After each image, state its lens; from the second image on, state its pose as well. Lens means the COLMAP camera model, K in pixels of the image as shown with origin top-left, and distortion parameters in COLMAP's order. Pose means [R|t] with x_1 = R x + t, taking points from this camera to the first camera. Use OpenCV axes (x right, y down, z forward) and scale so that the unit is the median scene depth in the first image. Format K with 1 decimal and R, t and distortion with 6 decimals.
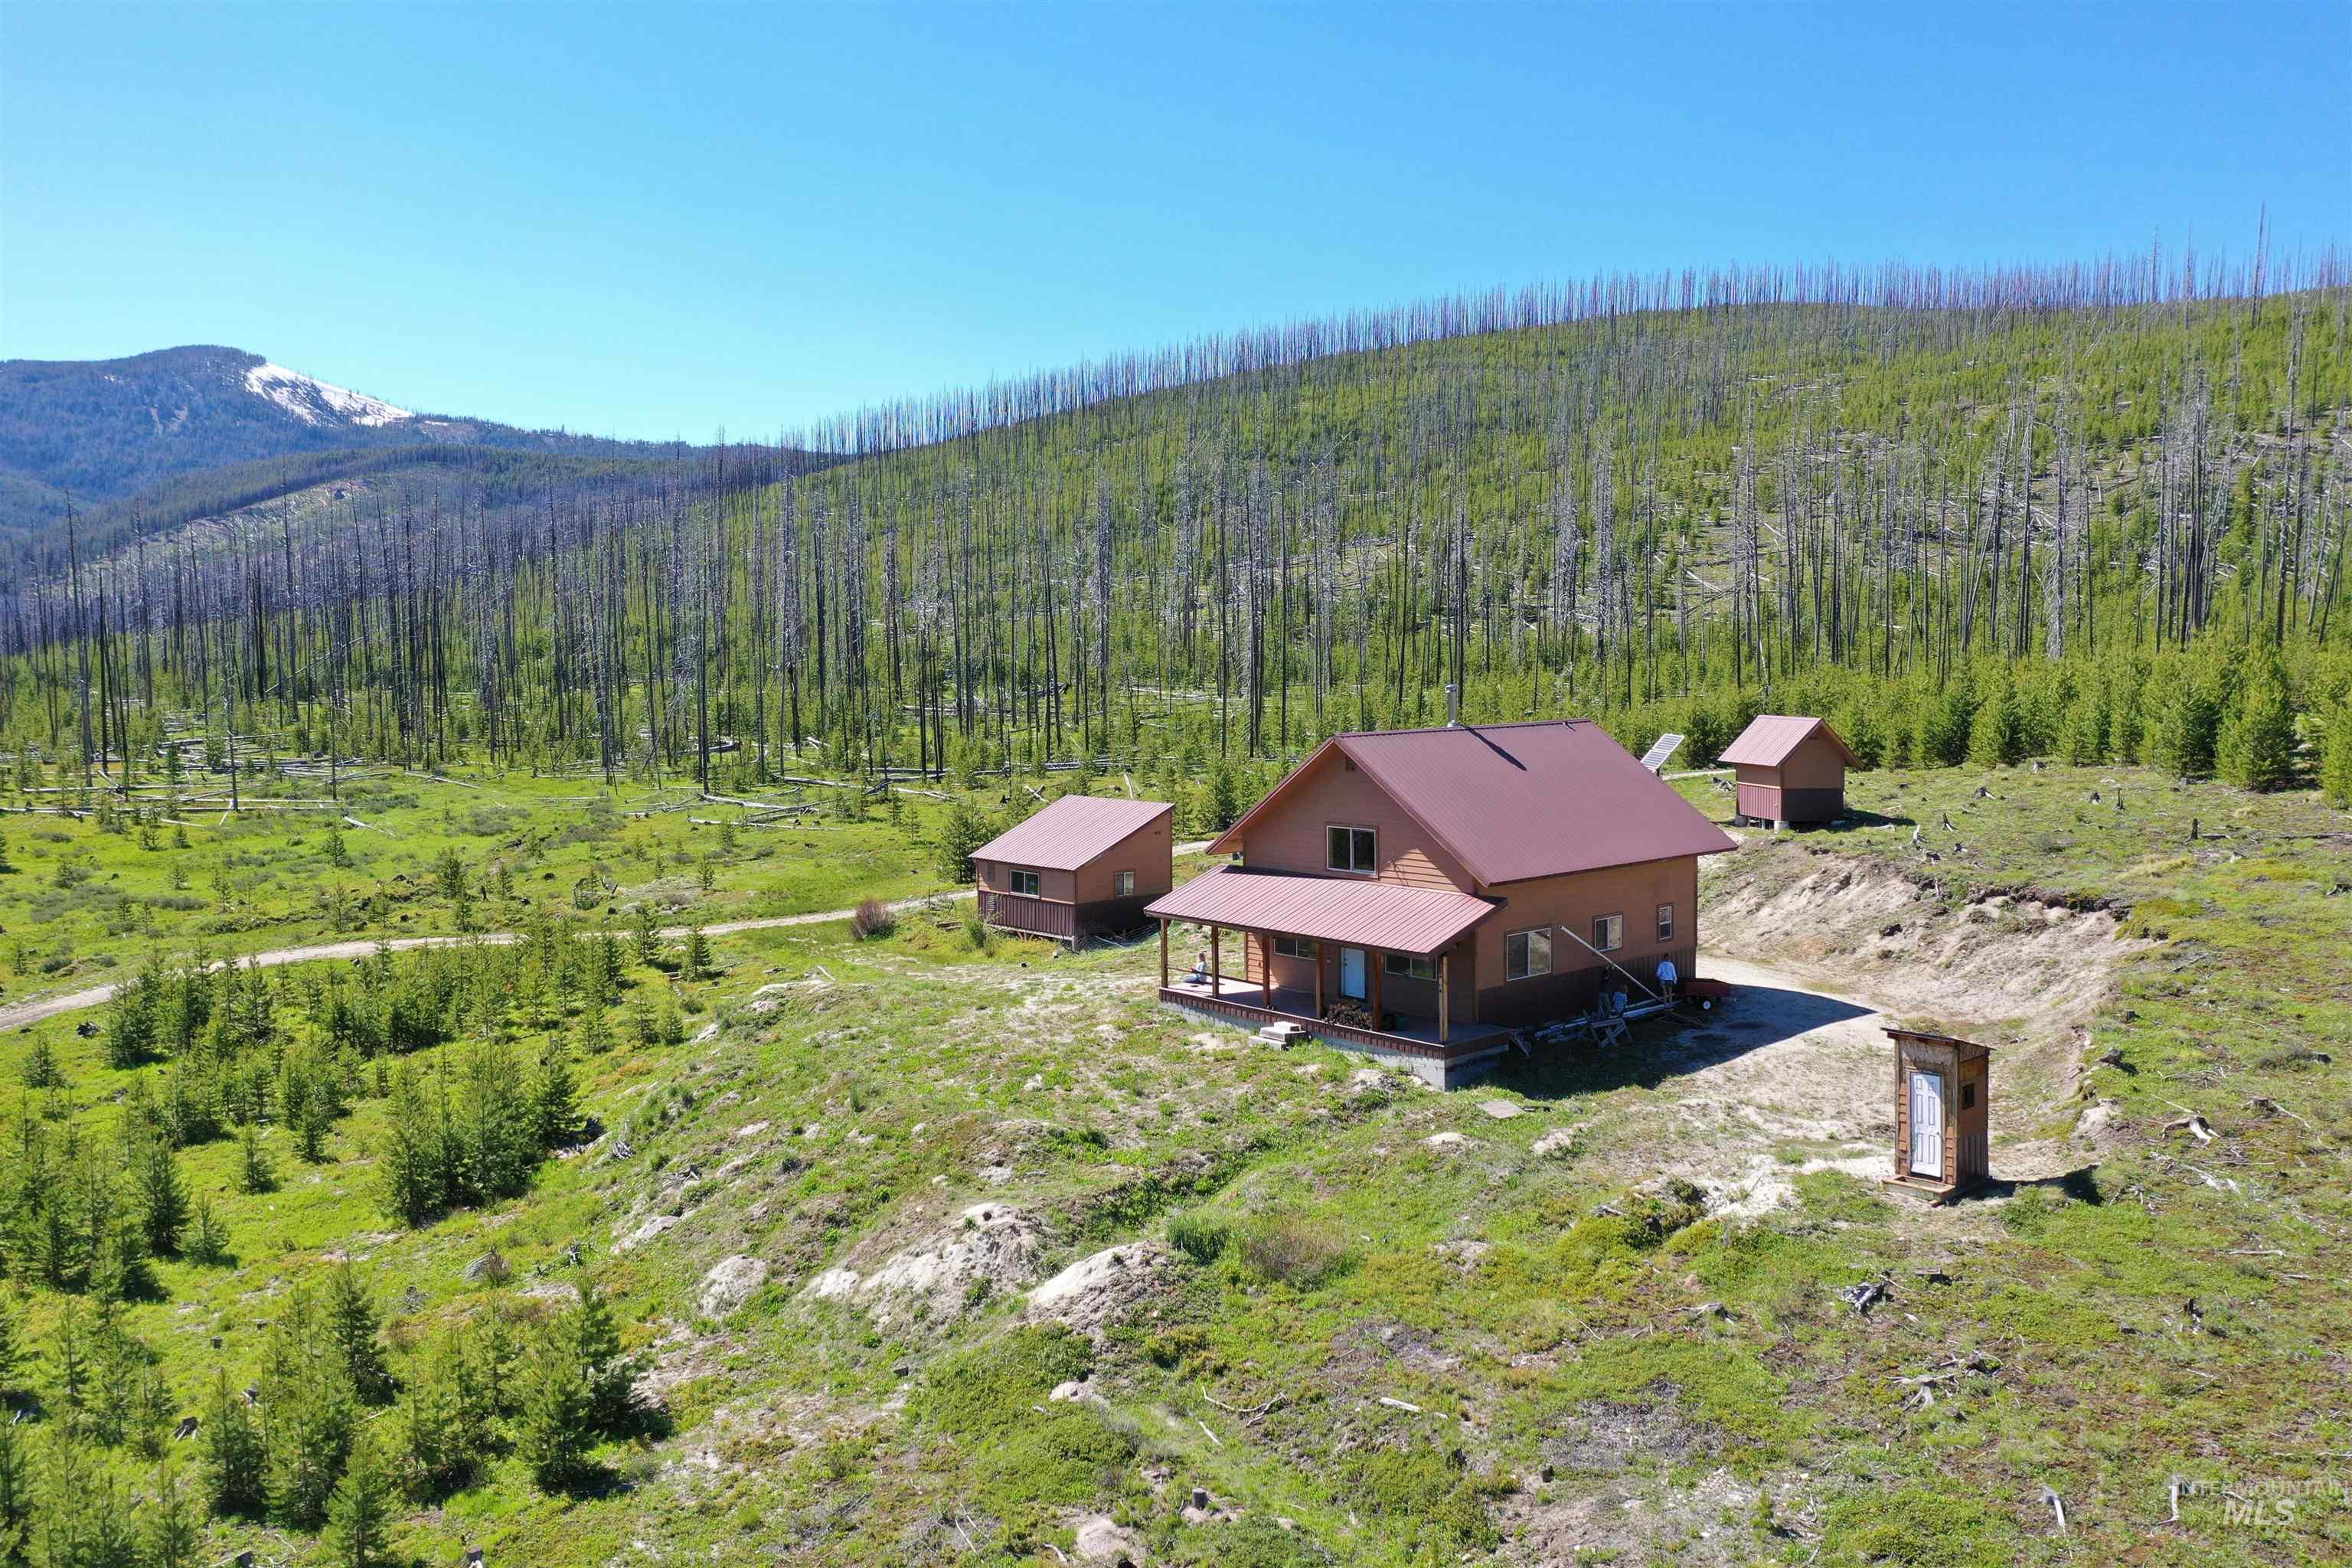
lens RADIAL K [[1849.1, 0, 1172.9], [0, 1849.1, 777.8], [0, 0, 1]] dist [-0.005383, 0.000495]
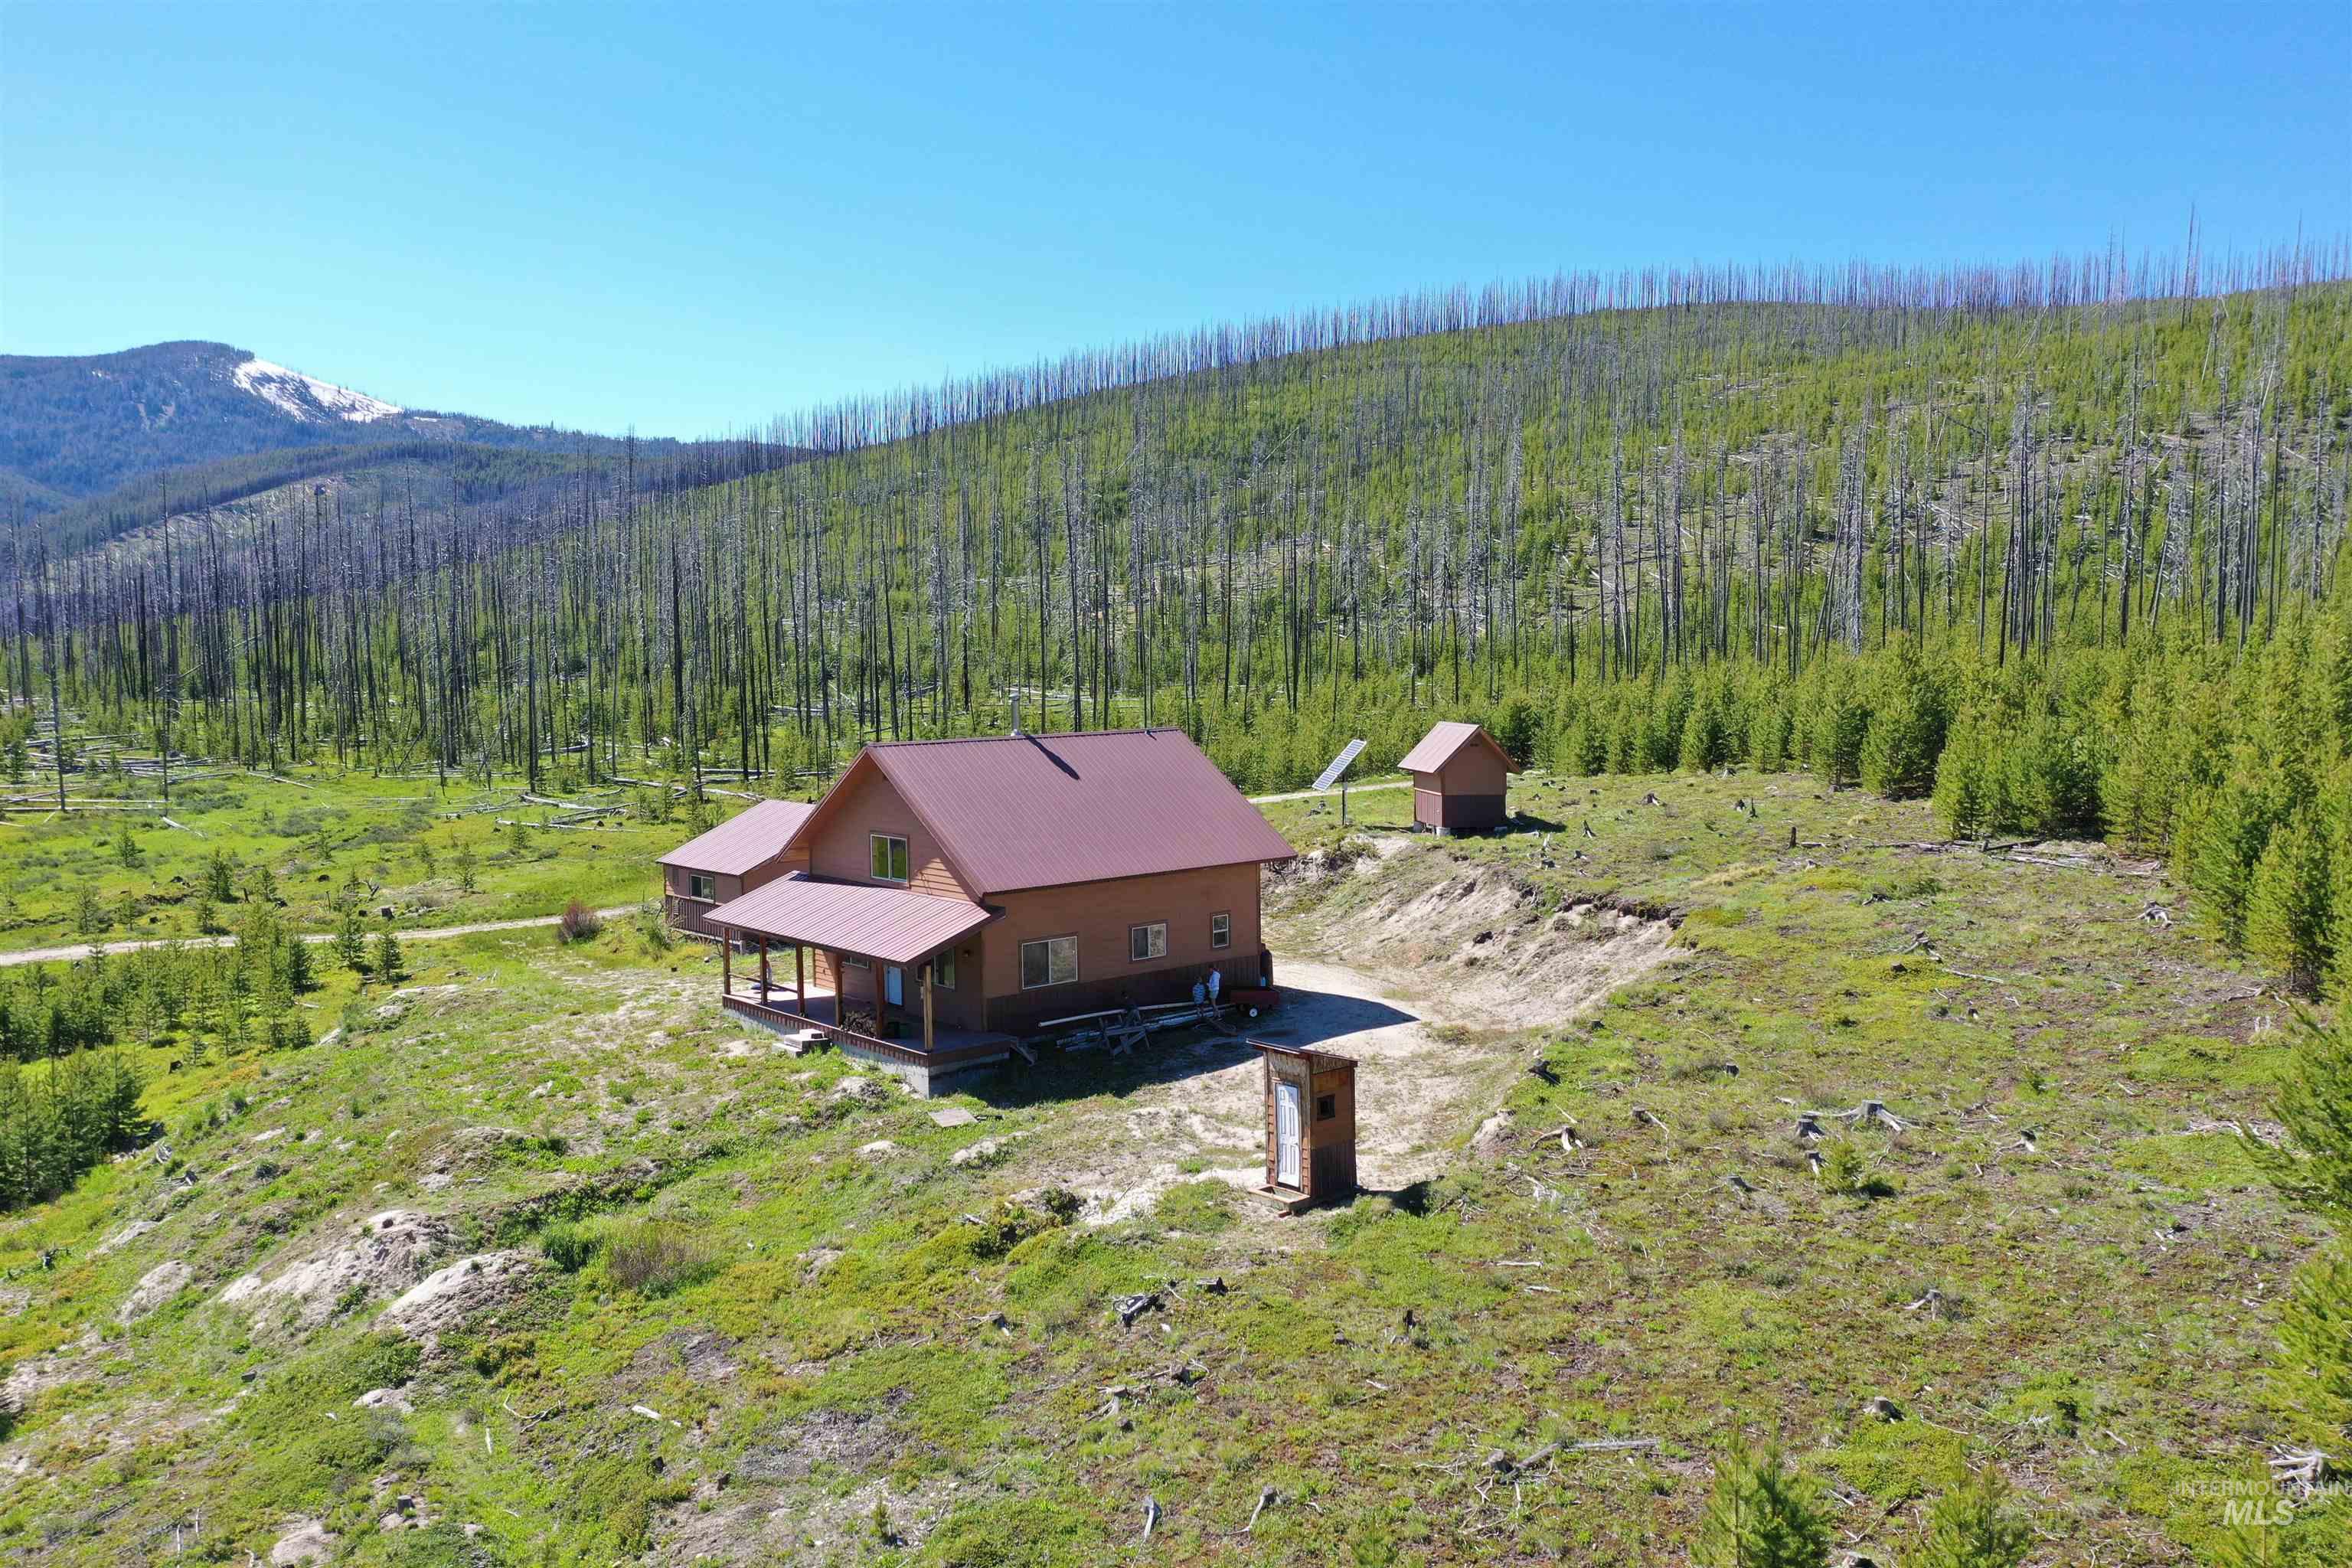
lens RADIAL K [[1849.1, 0, 1172.9], [0, 1849.1, 777.8], [0, 0, 1]] dist [-0.005383, 0.000495]
pose [[0.999998, 0.001381, 0.001220, 0.241455], [-0.001383, 0.999998, 0.001645, -0.006648], [-0.001217, -0.001647, 0.999998, -0.008120]]
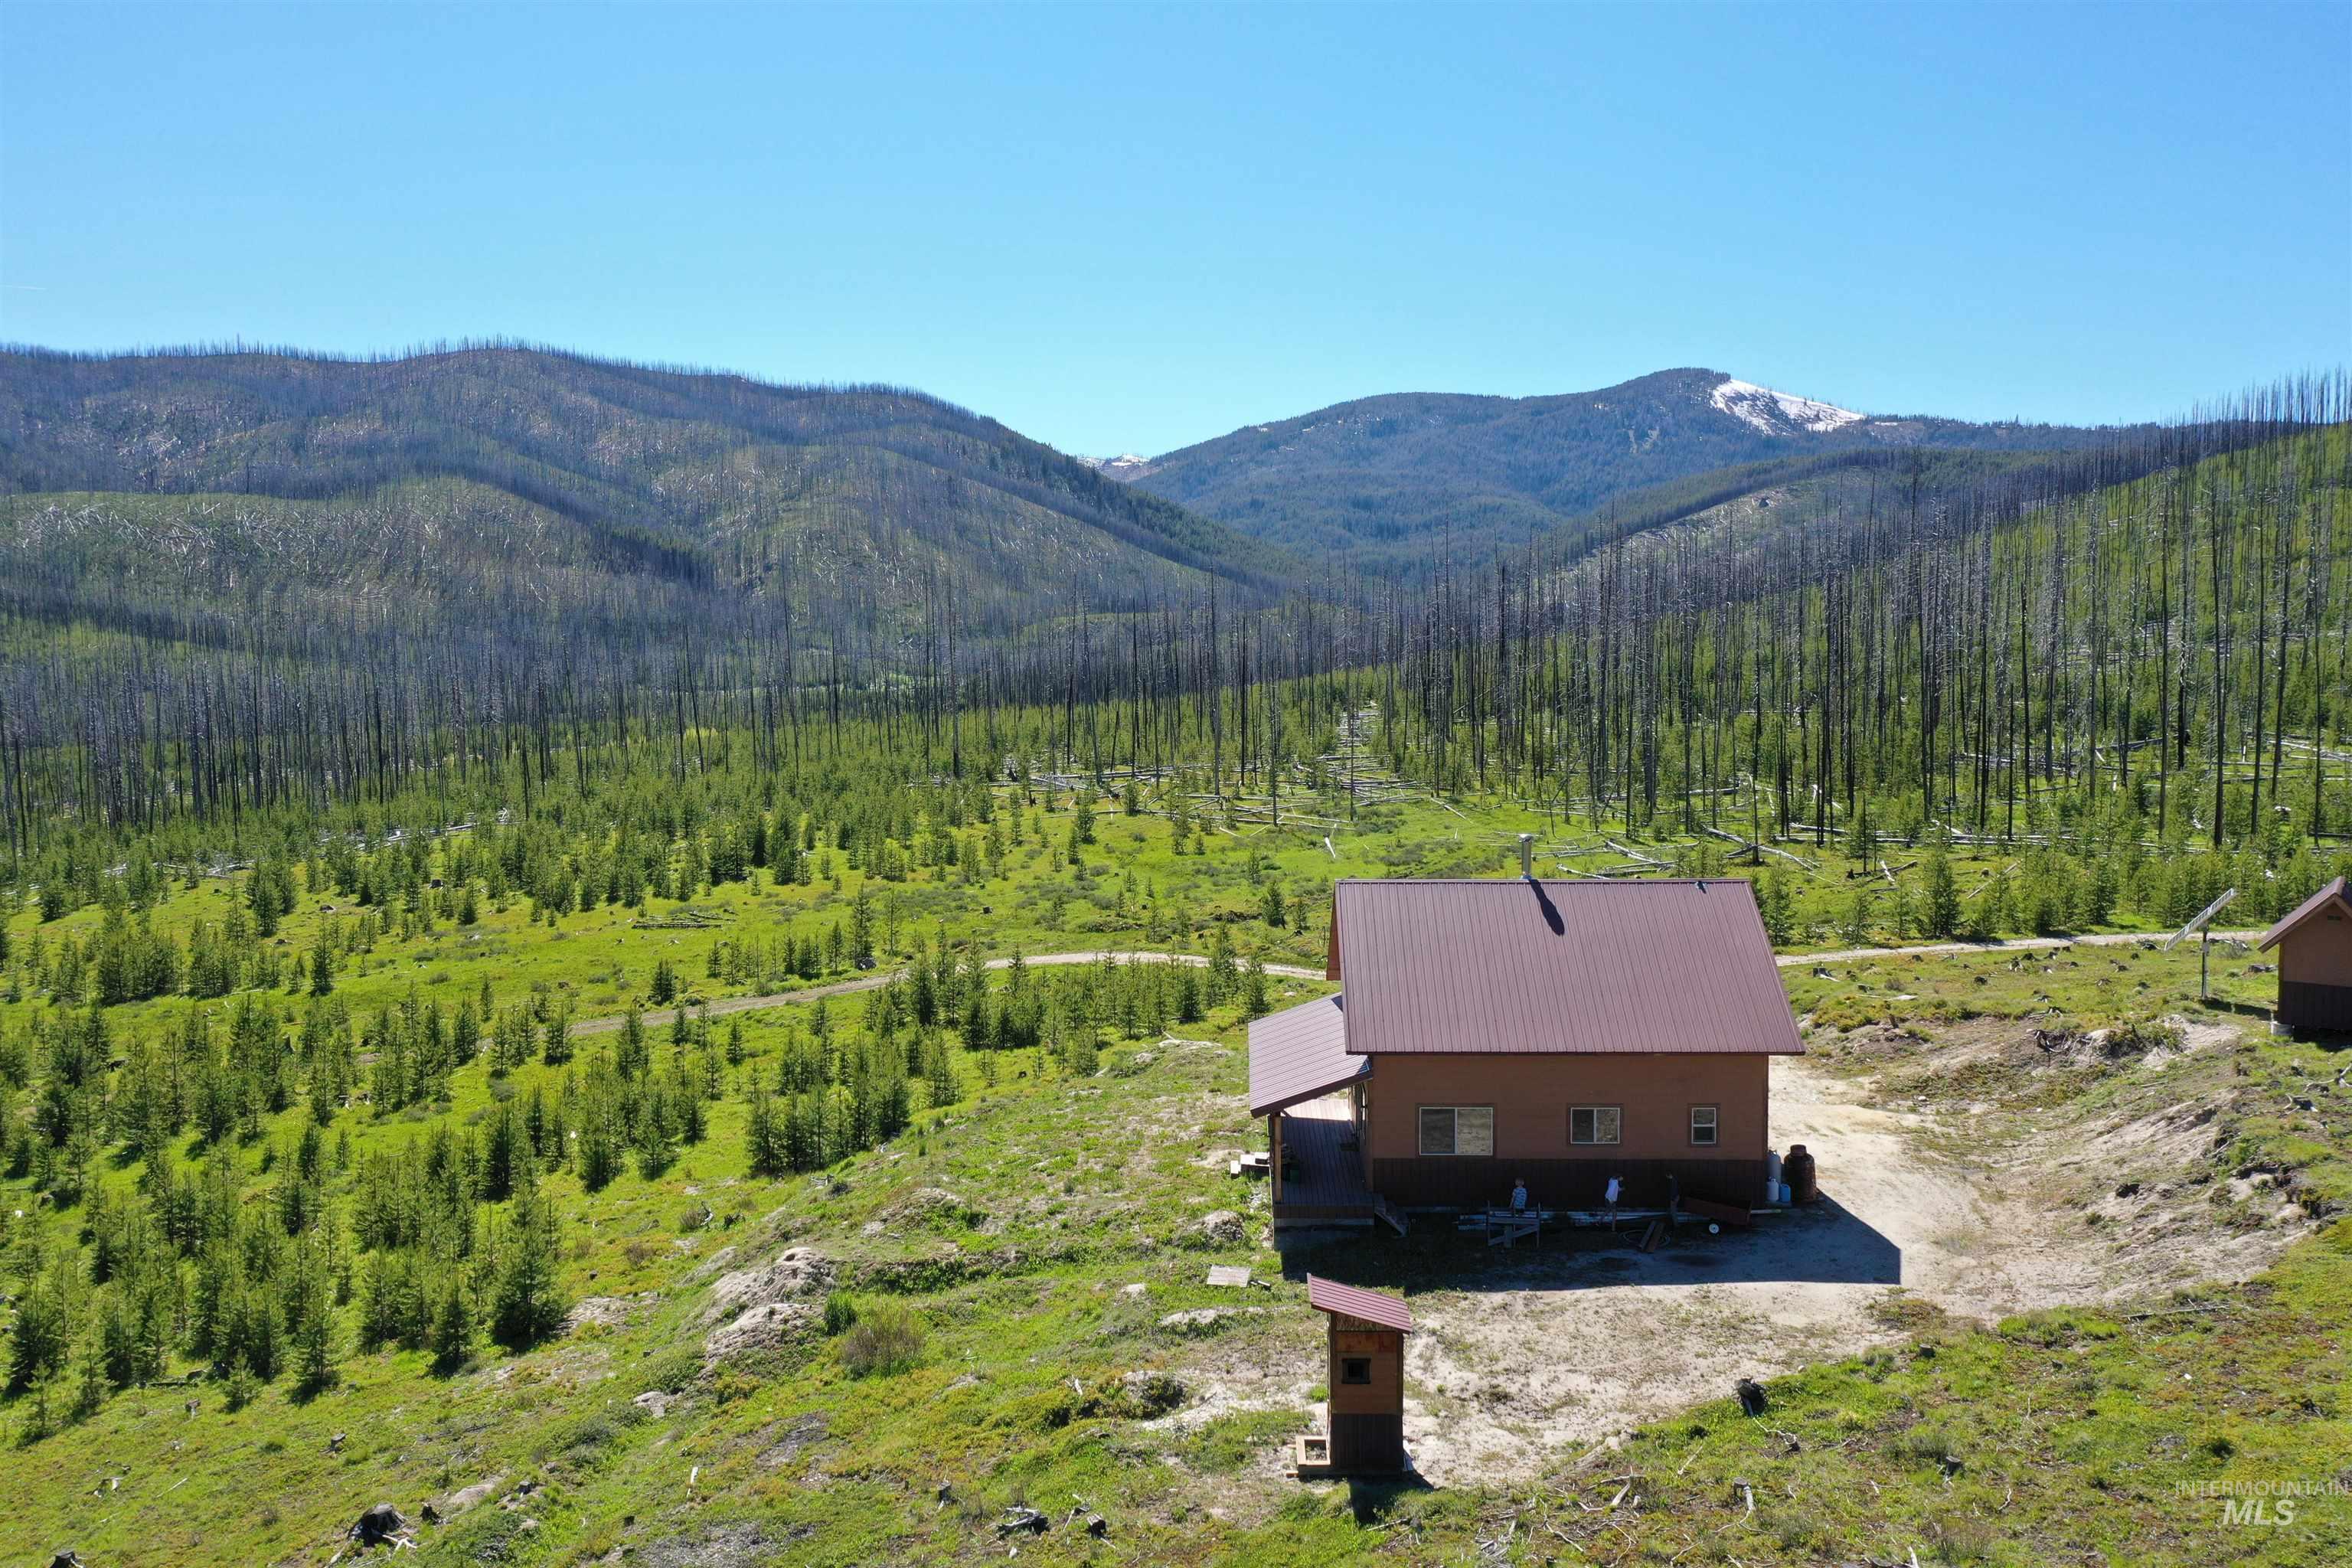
lens RADIAL K [[1849.1, 0, 1172.9], [0, 1849.1, 777.8], [0, 0, 1]] dist [-0.005383, 0.000495]
pose [[0.729648, 0.052743, -0.681786, 0.675090], [-0.051471, 0.998429, 0.022155, -0.092213], [0.681884, 0.018927, 0.731216, 0.192275]]
